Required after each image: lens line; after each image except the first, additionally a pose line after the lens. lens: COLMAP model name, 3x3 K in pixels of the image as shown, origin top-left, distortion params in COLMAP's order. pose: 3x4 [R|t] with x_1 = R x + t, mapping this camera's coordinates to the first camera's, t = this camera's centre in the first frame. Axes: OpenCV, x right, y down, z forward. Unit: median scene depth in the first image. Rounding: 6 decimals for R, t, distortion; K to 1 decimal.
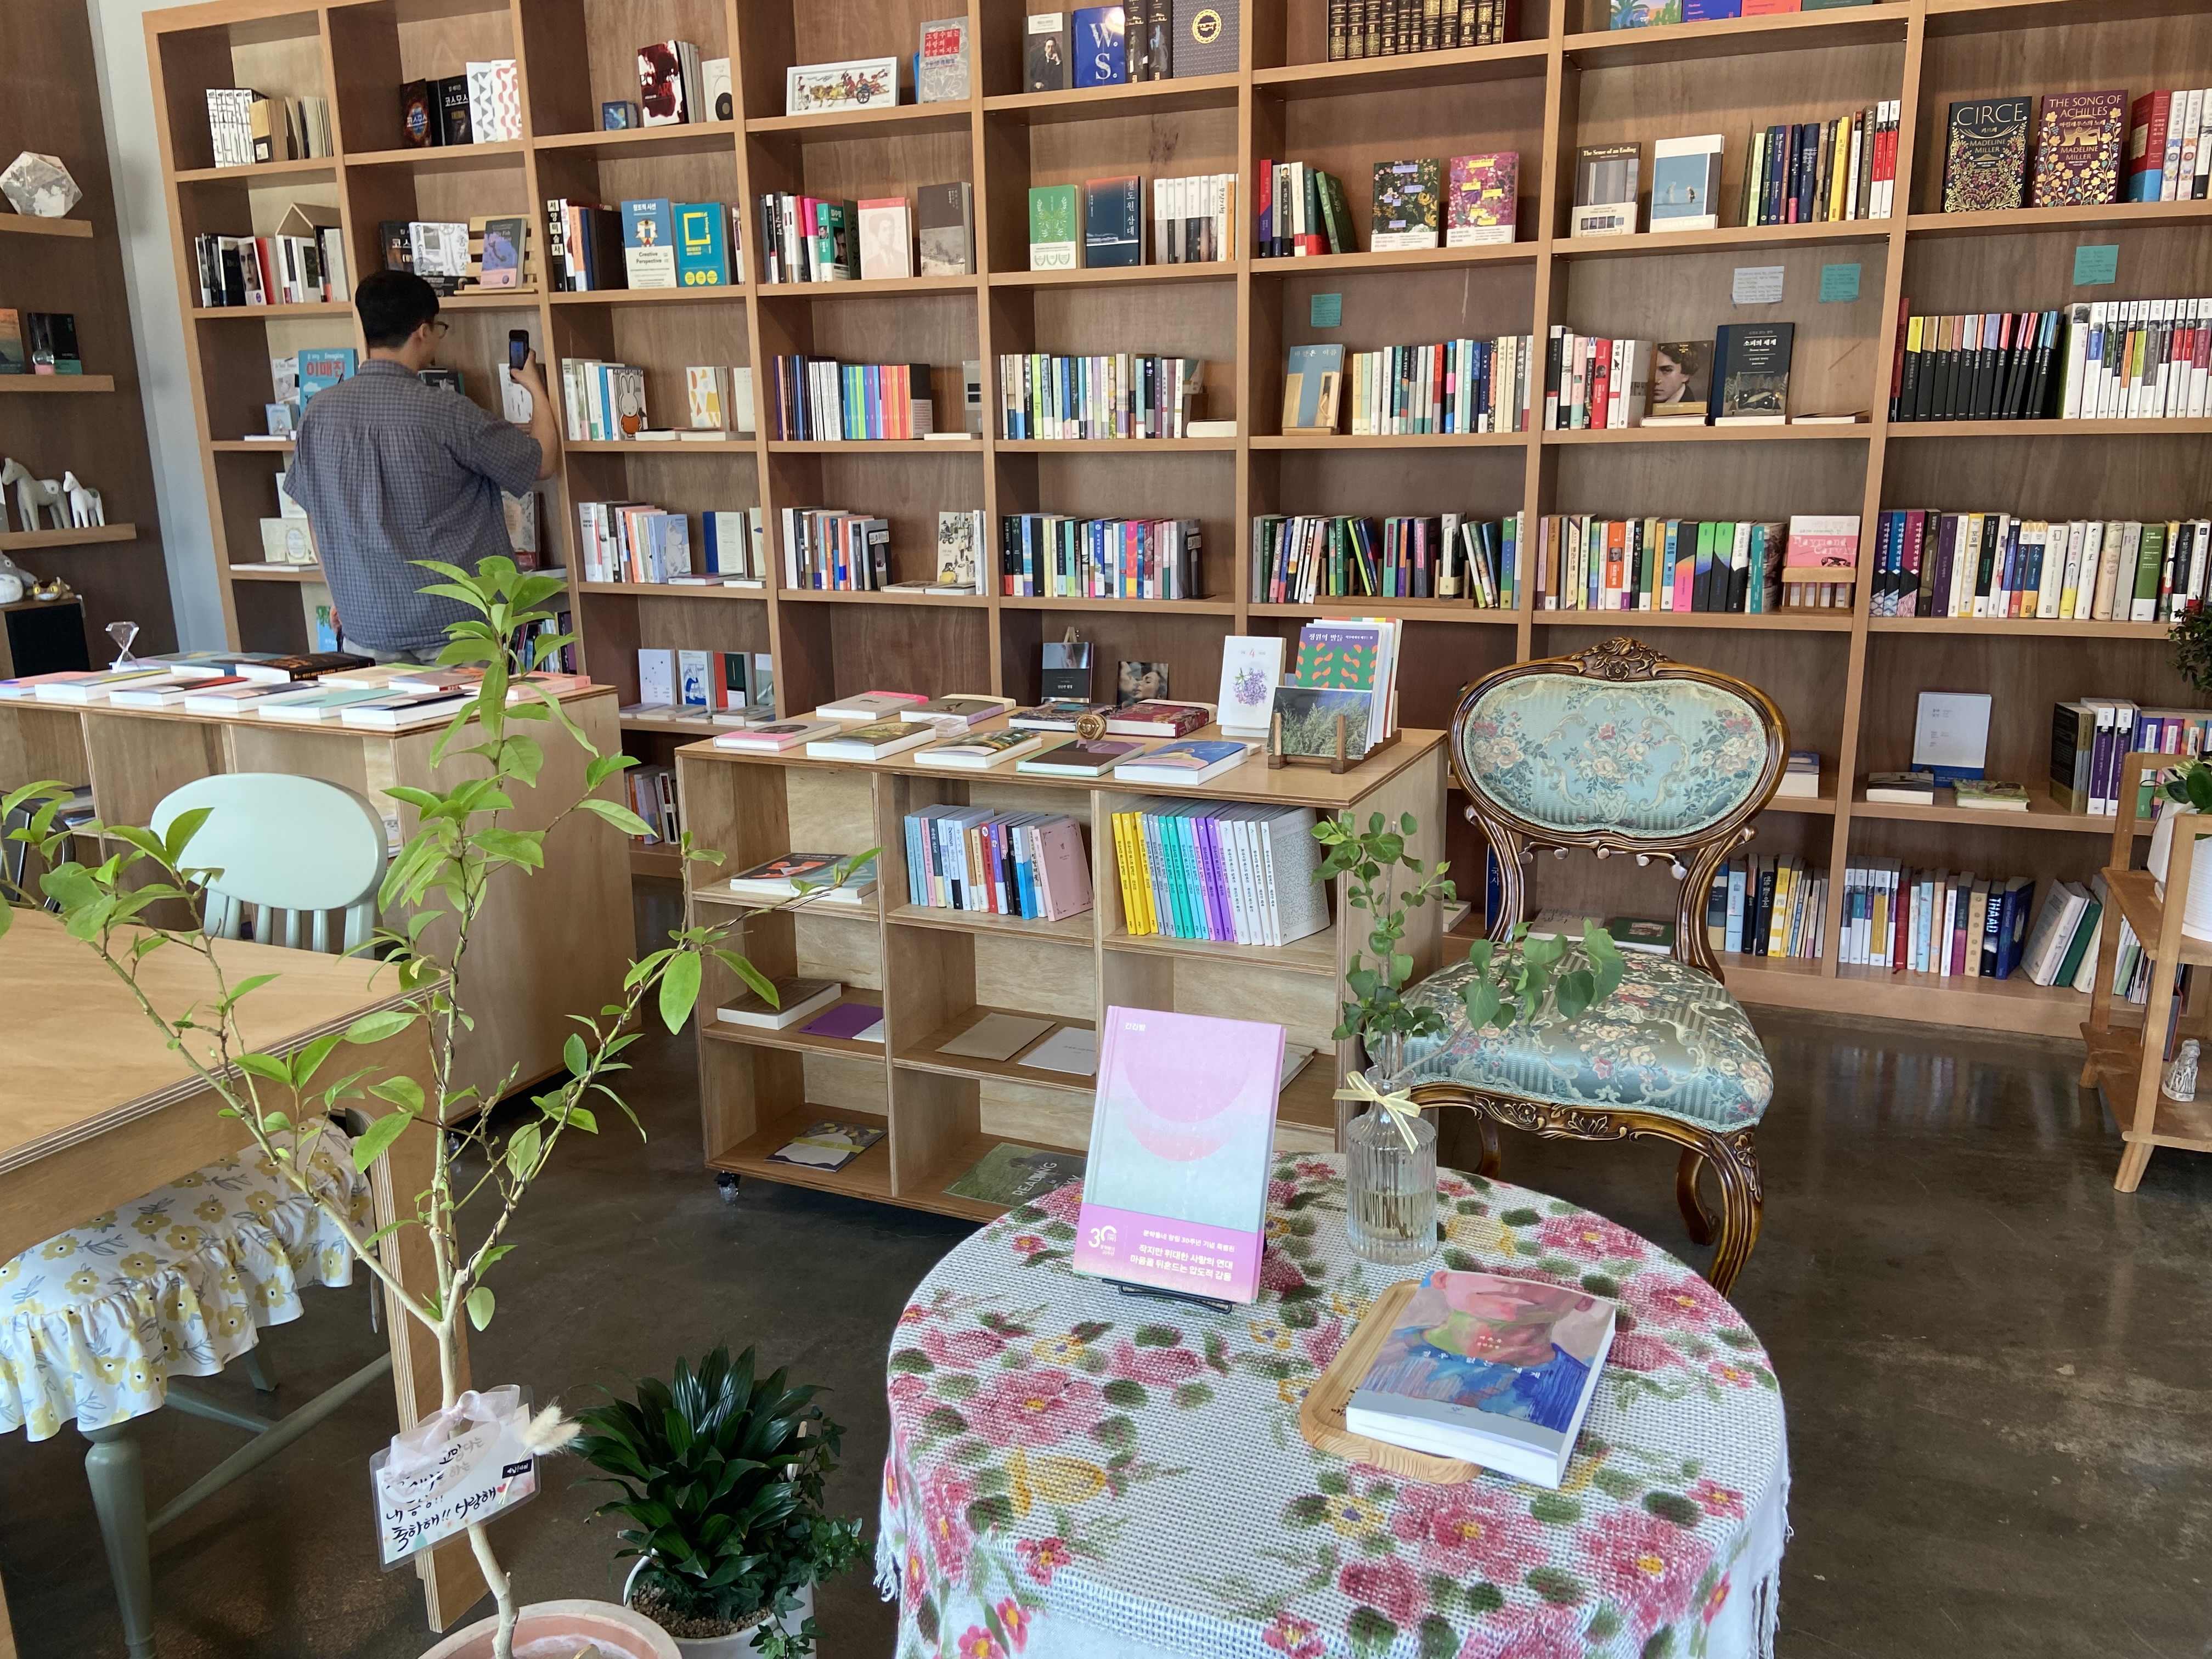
lens RADIAL K [[1698.2, 0, 1113.1], [0, 1698.2, 817.6], [0, 0, 1]] dist [0.124903, -0.161809]
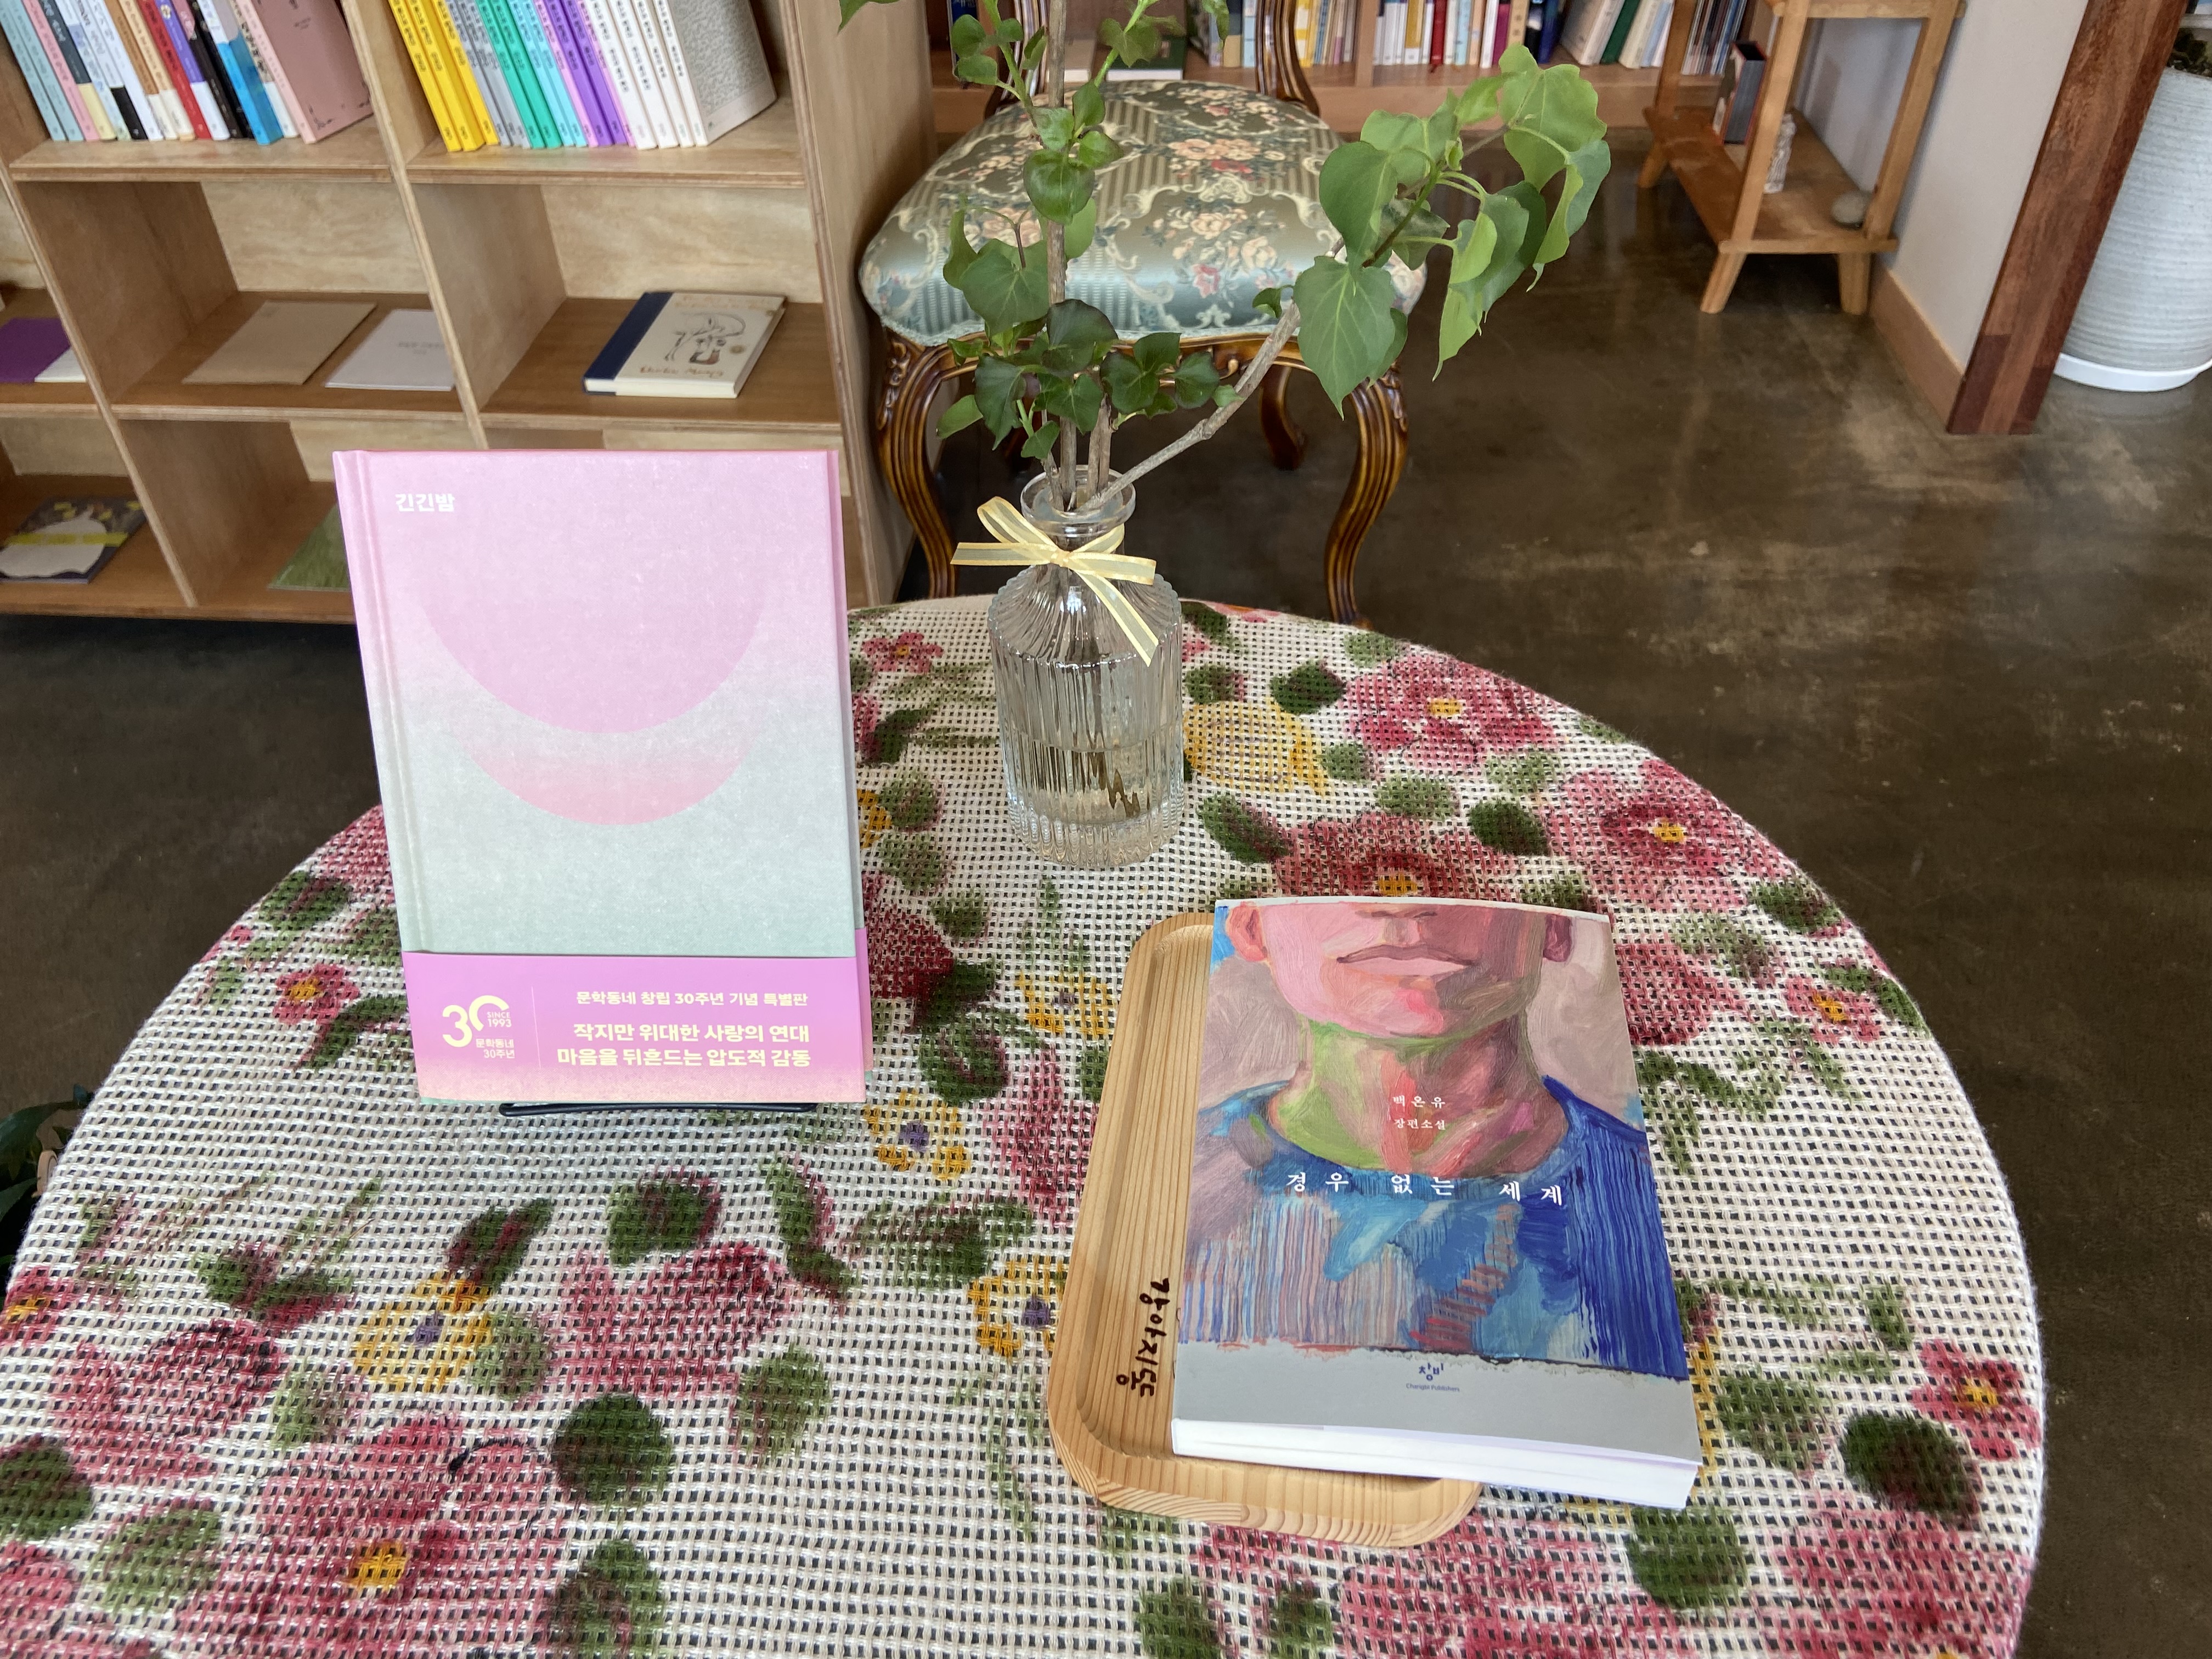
lens RADIAL K [[1698.2, 0, 1113.1], [0, 1698.2, 817.6], [0, 0, 1]] dist [0.124903, -0.161809]
pose [[0.940821, -0.223651, 0.254629, 0.025365], [0.084189, 0.882015, 0.463640, 0.013215], [-0.328280, -0.414765, 0.848647, 0.361025]]
